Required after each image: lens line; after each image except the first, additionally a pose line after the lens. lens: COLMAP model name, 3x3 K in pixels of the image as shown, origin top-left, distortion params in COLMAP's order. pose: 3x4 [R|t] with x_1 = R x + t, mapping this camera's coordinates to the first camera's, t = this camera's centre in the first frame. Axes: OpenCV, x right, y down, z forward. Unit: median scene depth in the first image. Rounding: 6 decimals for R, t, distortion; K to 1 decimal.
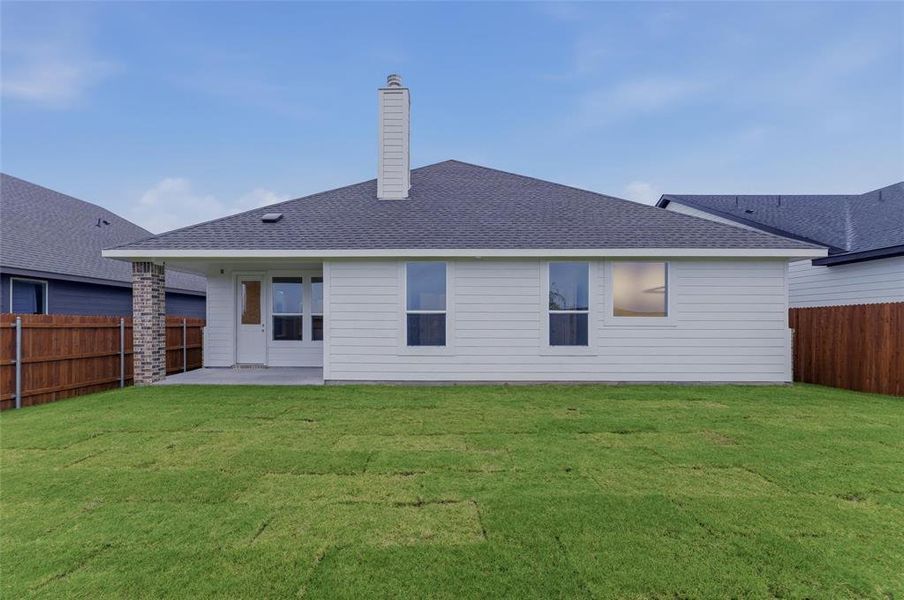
lens RADIAL K [[384.5, 0, 454.9], [0, 384.5, 319.5], [0, 0, 1]] dist [-0.000573, -0.000063]
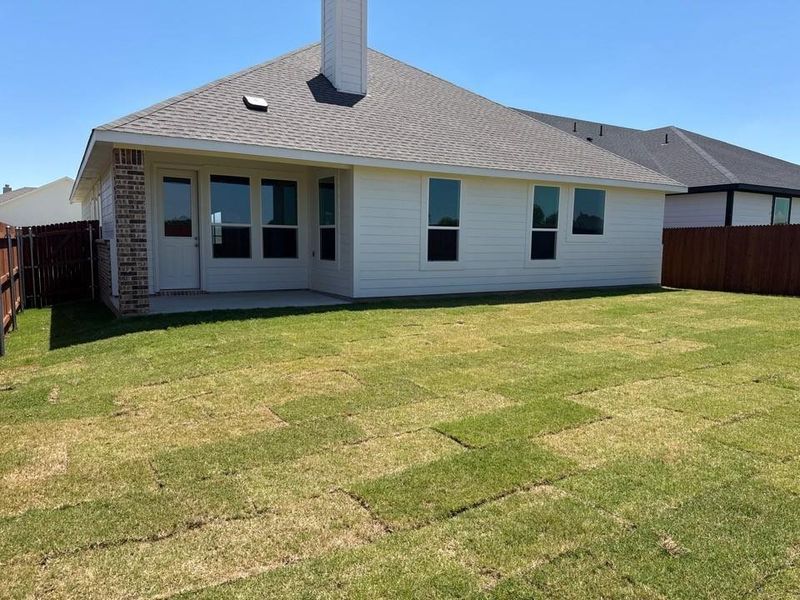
lens RADIAL K [[560.2, 0, 400.0], [0, 560.2, 300.0], [0, 0, 1]] dist [0.165677, -0.246019]
pose [[0.845603, -0.047142, 0.531726, -0.972452], [-0.015190, 0.993565, 0.112244, 0.004251], [-0.533596, -0.102991, 0.839445, -0.223099]]
